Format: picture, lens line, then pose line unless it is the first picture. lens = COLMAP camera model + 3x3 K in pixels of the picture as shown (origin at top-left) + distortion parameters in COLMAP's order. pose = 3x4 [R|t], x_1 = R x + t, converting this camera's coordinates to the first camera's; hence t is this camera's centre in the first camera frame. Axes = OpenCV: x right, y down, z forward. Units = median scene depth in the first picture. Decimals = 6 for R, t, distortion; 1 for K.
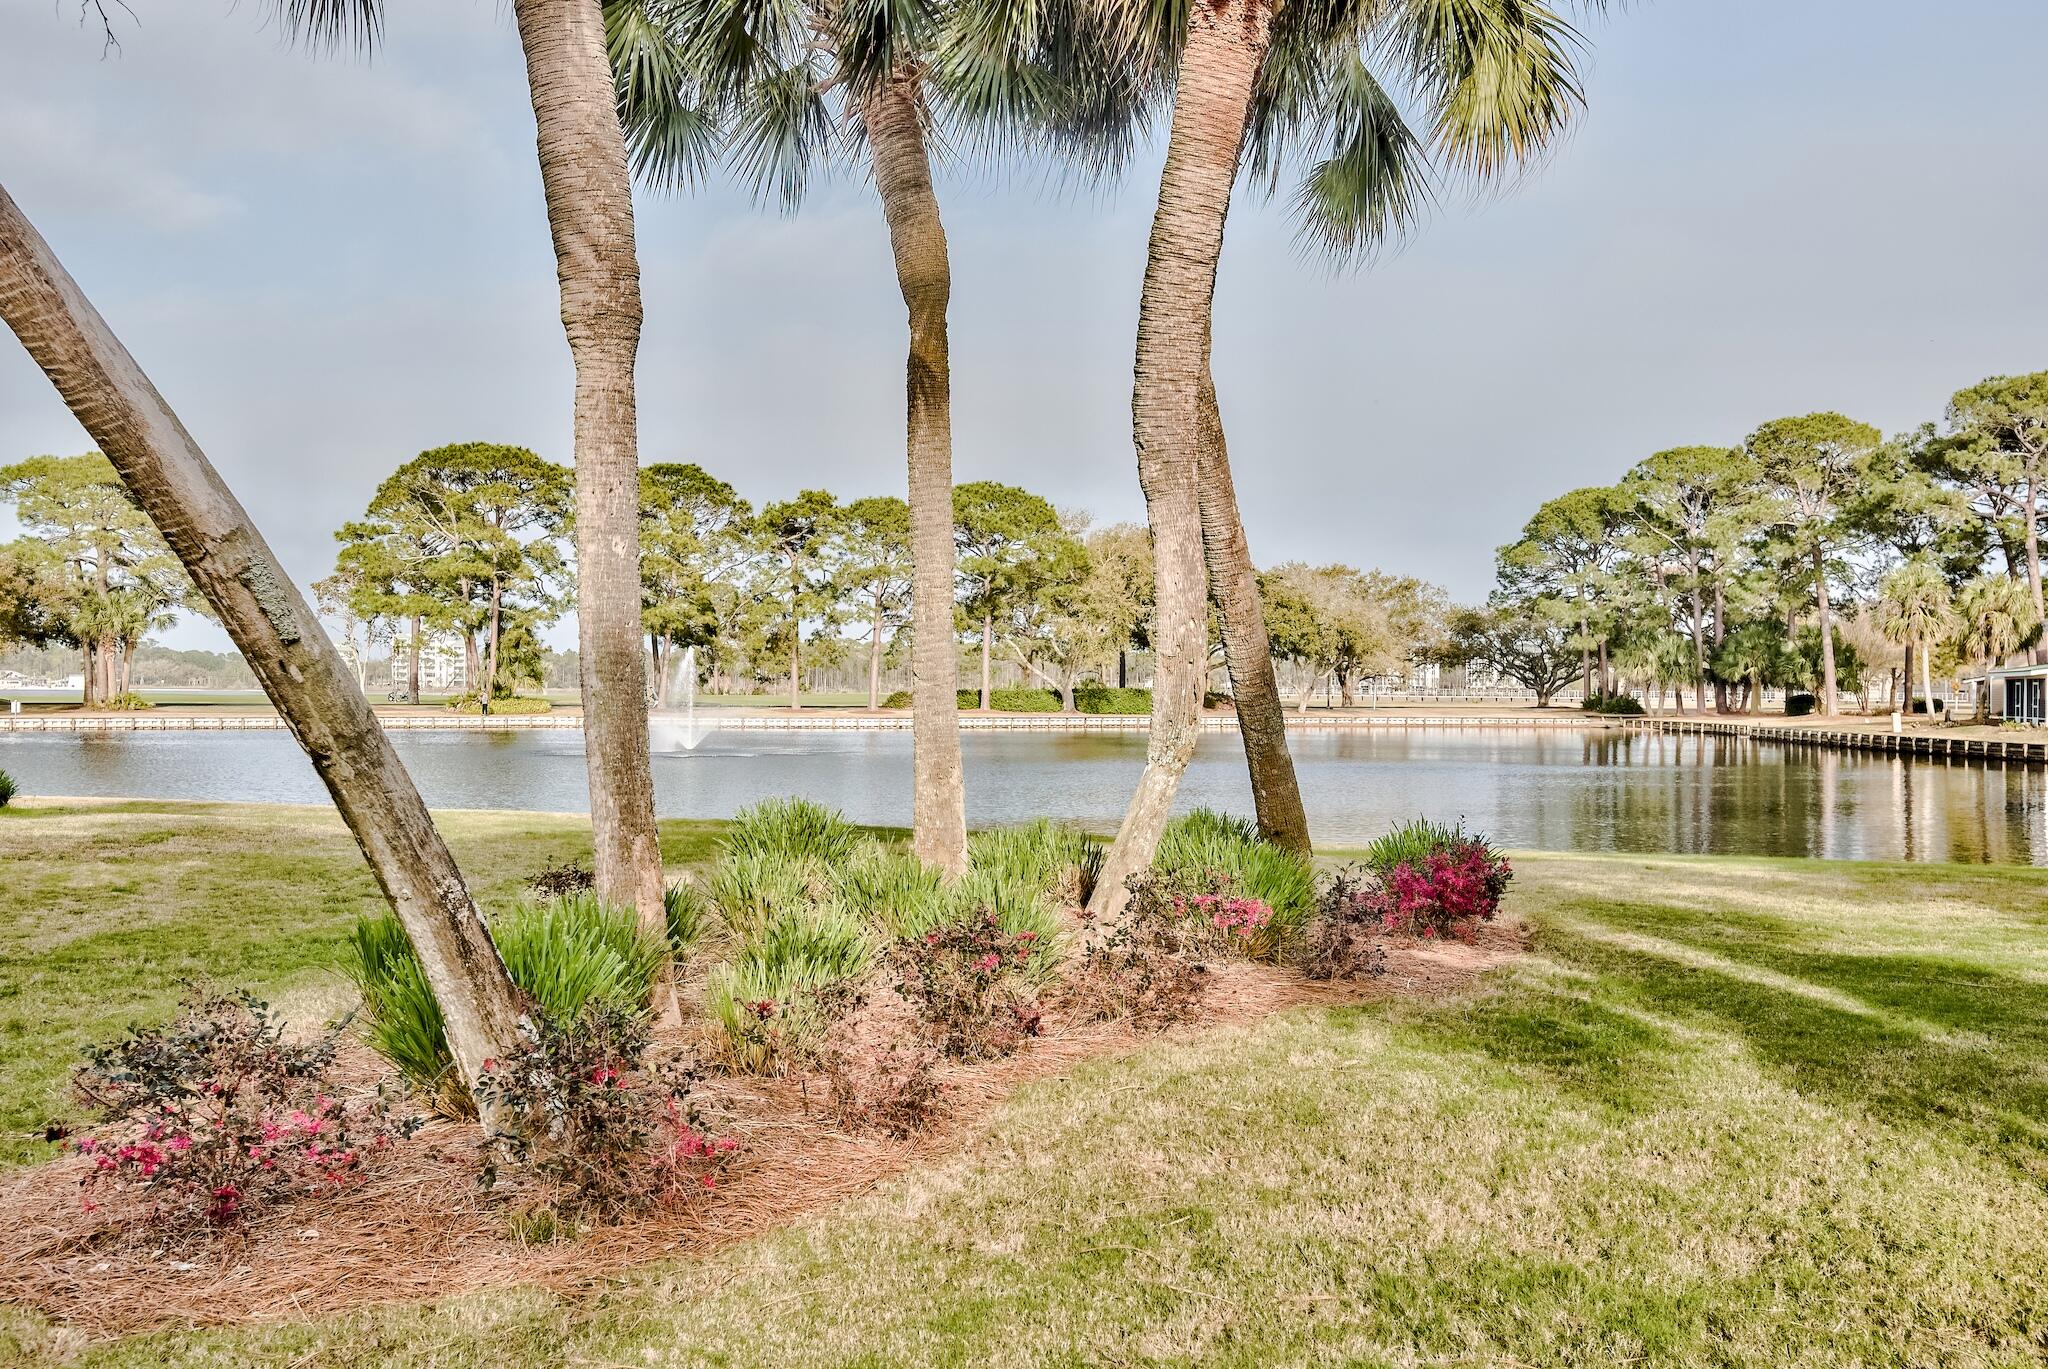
lens RADIAL K [[1882.5, 0, 1024.0], [0, 1882.5, 684.5], [0, 0, 1]] dist [0.076628, 0.009211]
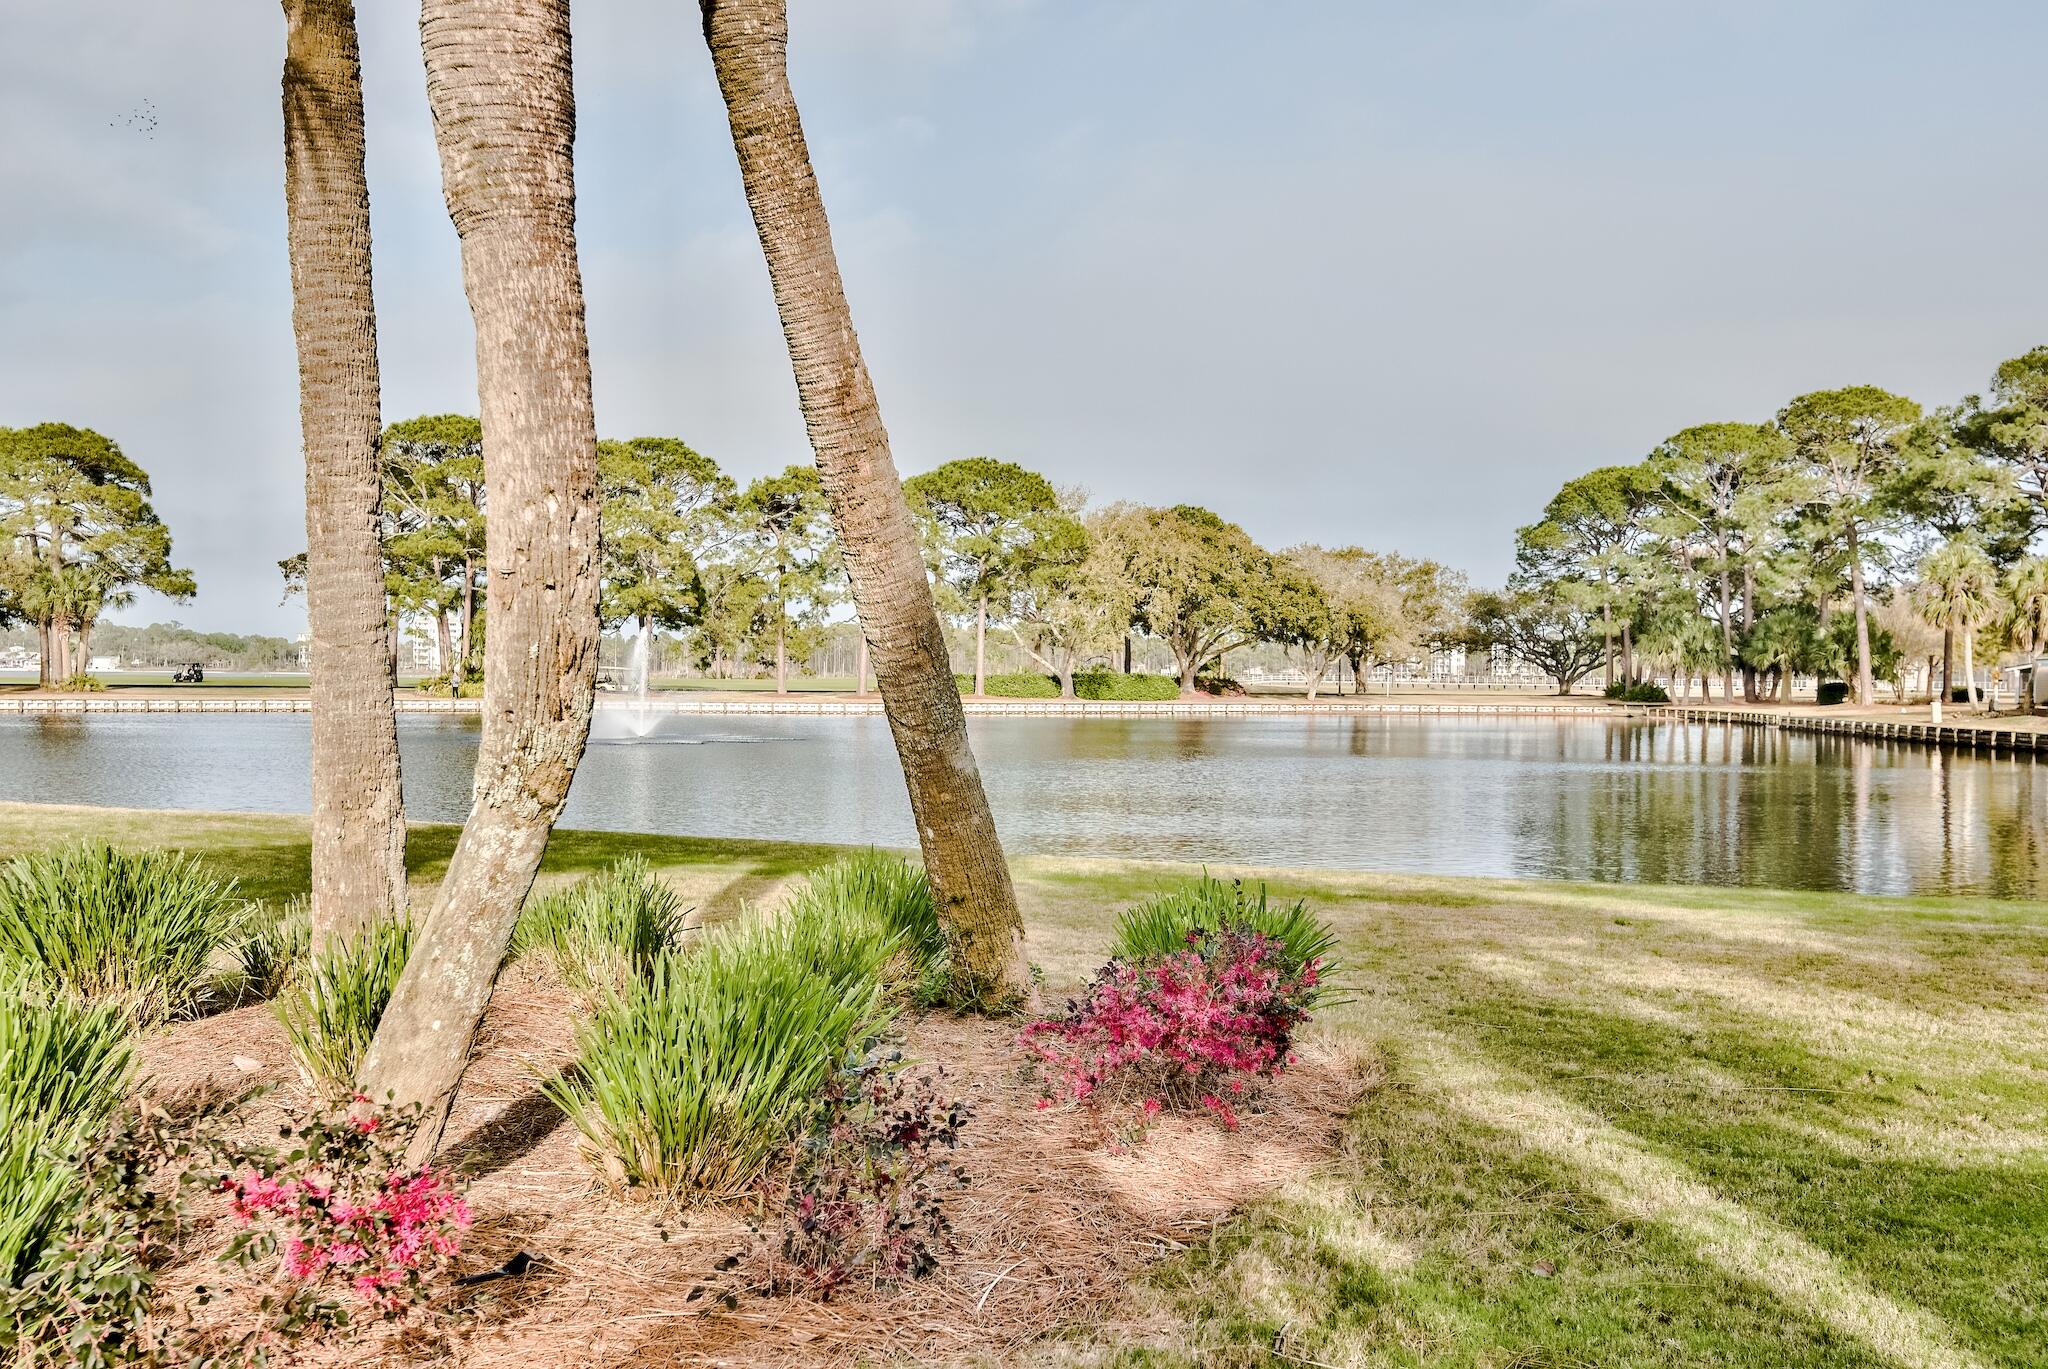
lens RADIAL K [[1882.5, 0, 1024.0], [0, 1882.5, 684.5], [0, 0, 1]] dist [0.076628, 0.009211]
pose [[0.999894, 0.003989, -0.014000, 0.016129], [-0.003884, 0.999964, 0.007508, 0.000651], [0.014029, -0.007453, 0.999874, 0.040469]]
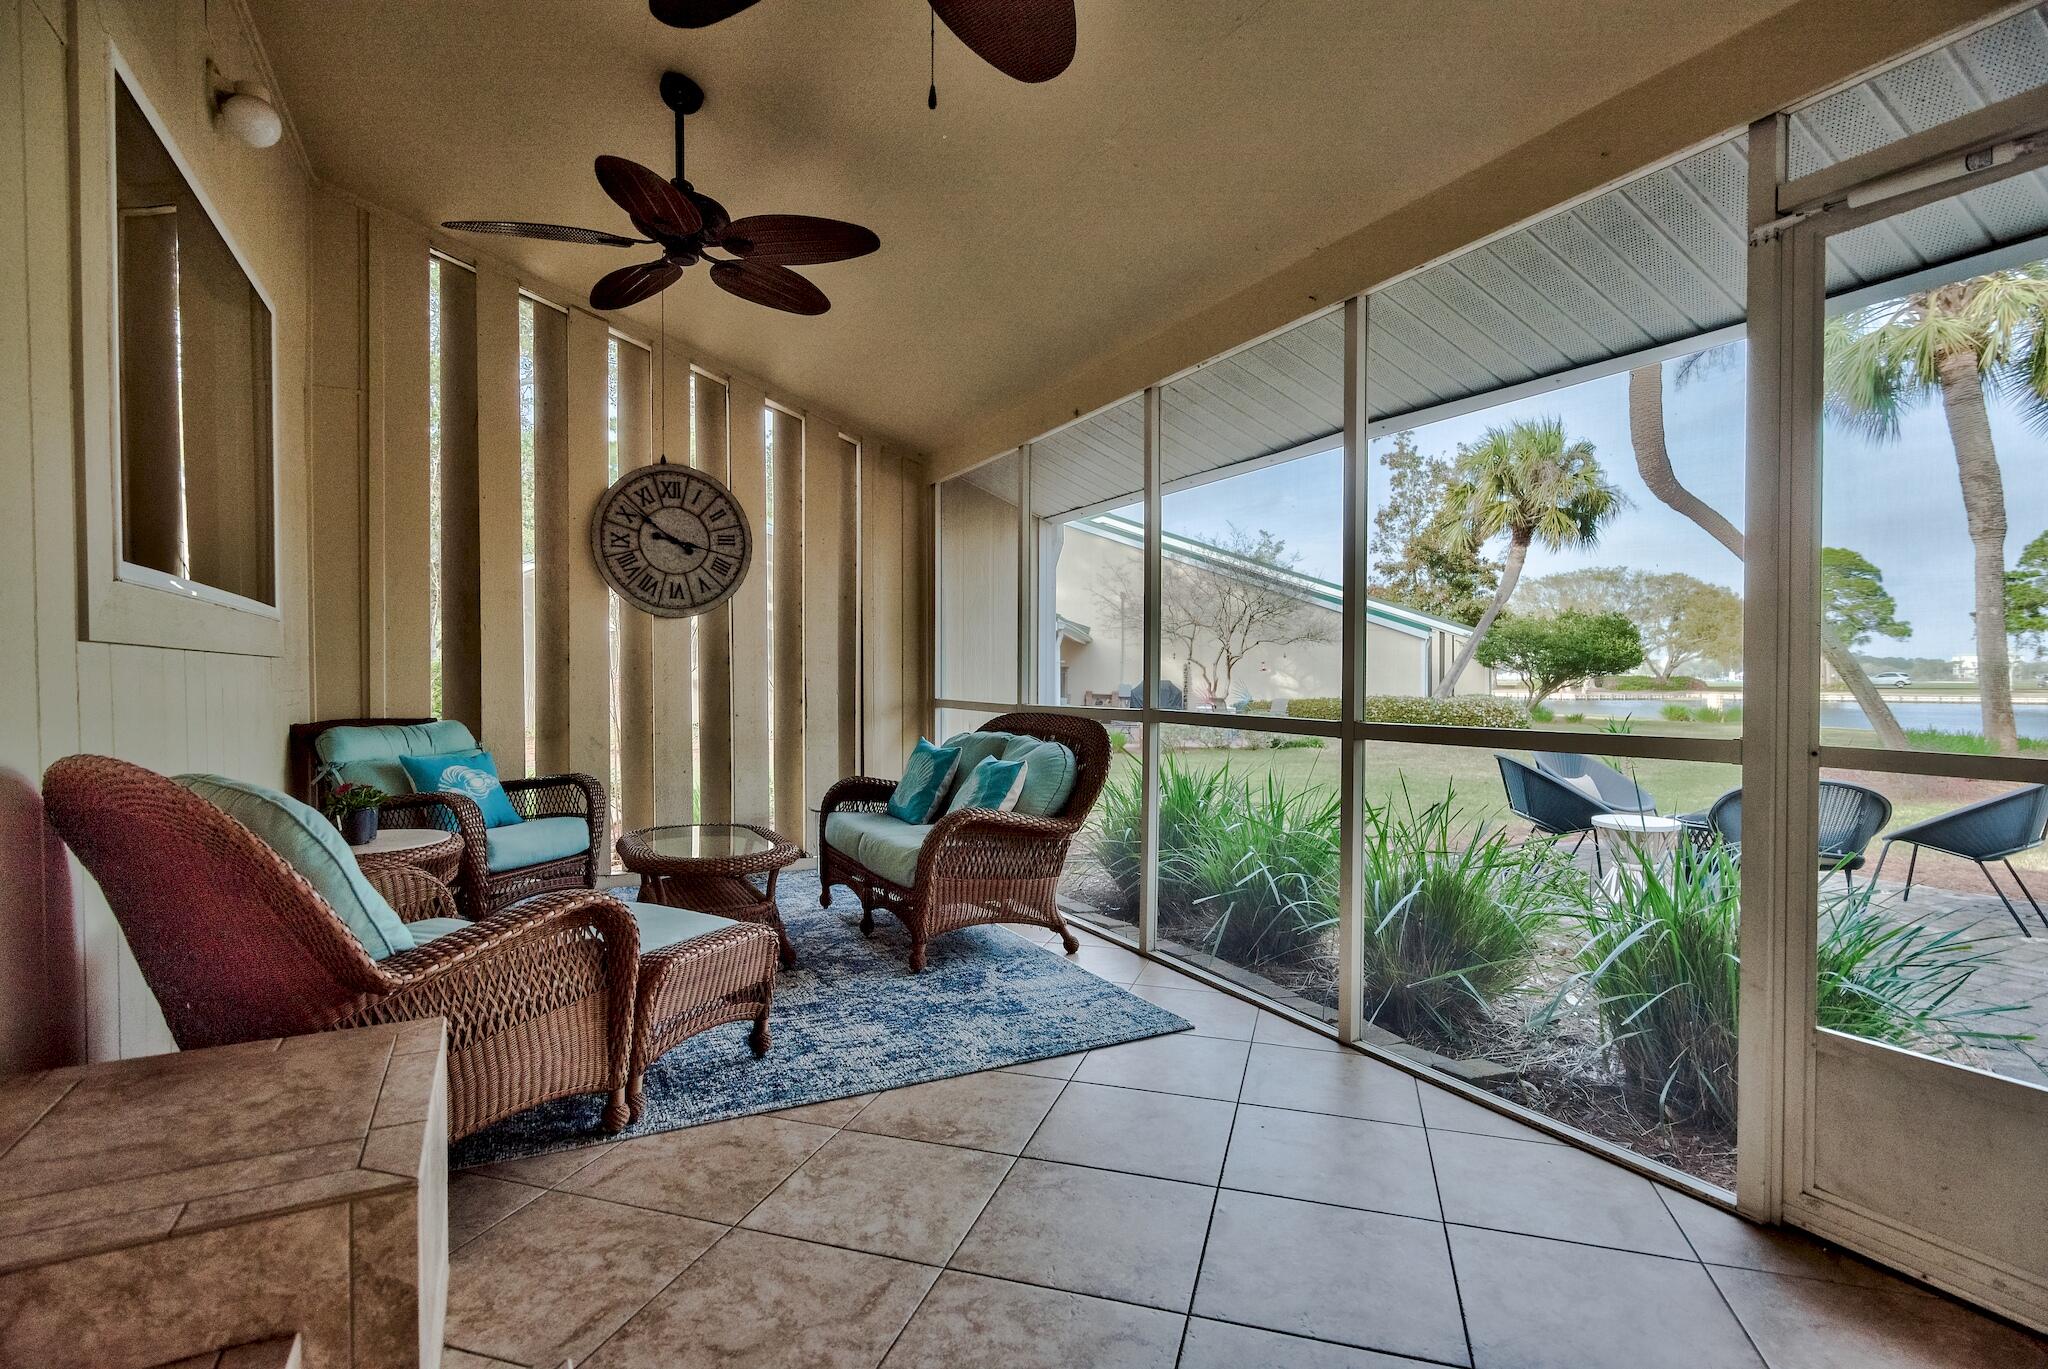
lens RADIAL K [[979.8, 0, 1030.0], [0, 979.8, 691.3], [0, 0, 1]] dist [-0.002022, -0.000470]
pose [[0.424937, 0.009994, -0.905168, 0.033546], [0.001623, 0.999929, 0.011802, 0.001848], [0.905222, -0.006484, 0.424890, -0.062493]]
